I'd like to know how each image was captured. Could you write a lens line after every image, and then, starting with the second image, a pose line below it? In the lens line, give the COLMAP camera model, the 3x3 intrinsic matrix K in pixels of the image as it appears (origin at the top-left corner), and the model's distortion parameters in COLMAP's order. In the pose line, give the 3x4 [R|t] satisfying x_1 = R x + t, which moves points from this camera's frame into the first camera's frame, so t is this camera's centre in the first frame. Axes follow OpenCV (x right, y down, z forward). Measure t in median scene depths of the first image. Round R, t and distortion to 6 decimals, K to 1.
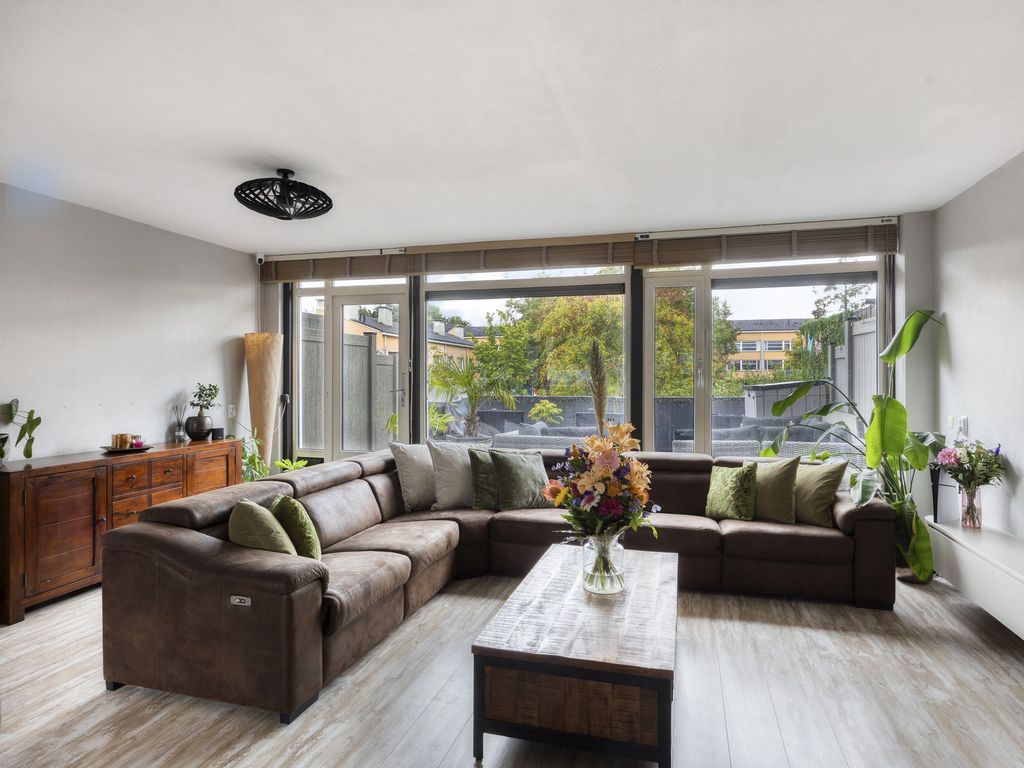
lens RADIAL K [[604.6, 0, 513.4], [0, 604.6, 377.9], [0, 0, 1]] dist [-0.002088, -0.000289]
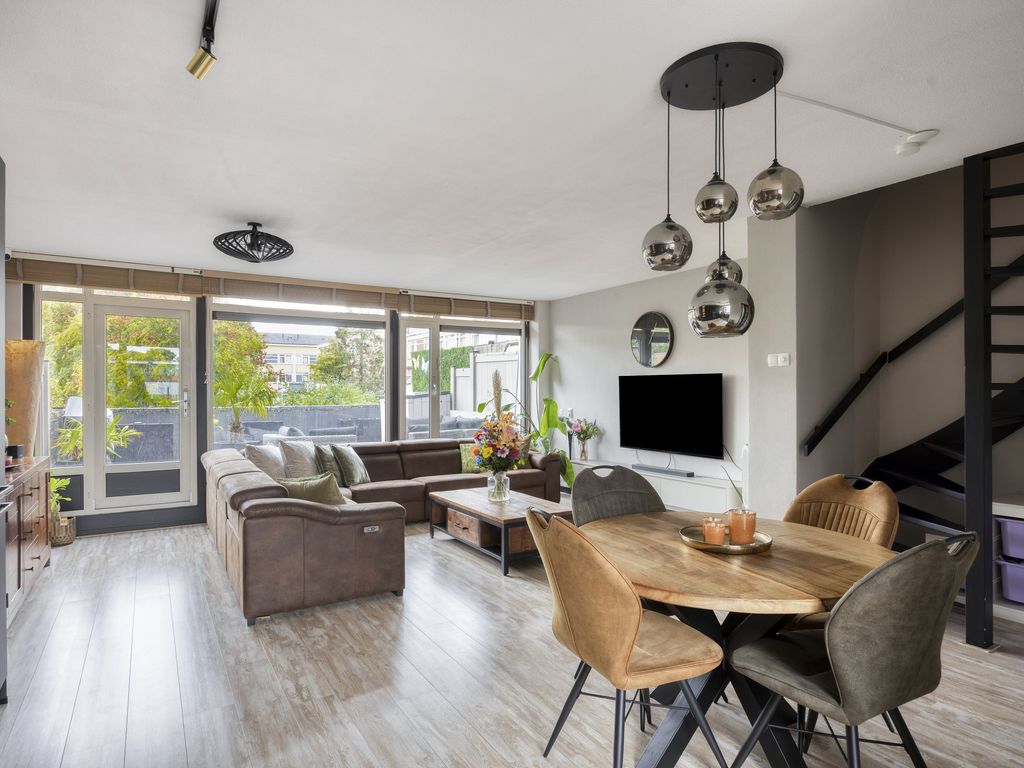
lens RADIAL K [[596.6, 0, 536.0], [0, 596.6, 389.2], [0, 0, 1]] dist [-0.005851, -0.000279]
pose [[0.656383, -0.000875, 0.754427, -0.776675], [0.001474, 0.999999, -0.000123, 0.000187], [-0.754426, 0.001193, 0.656384, -0.206750]]
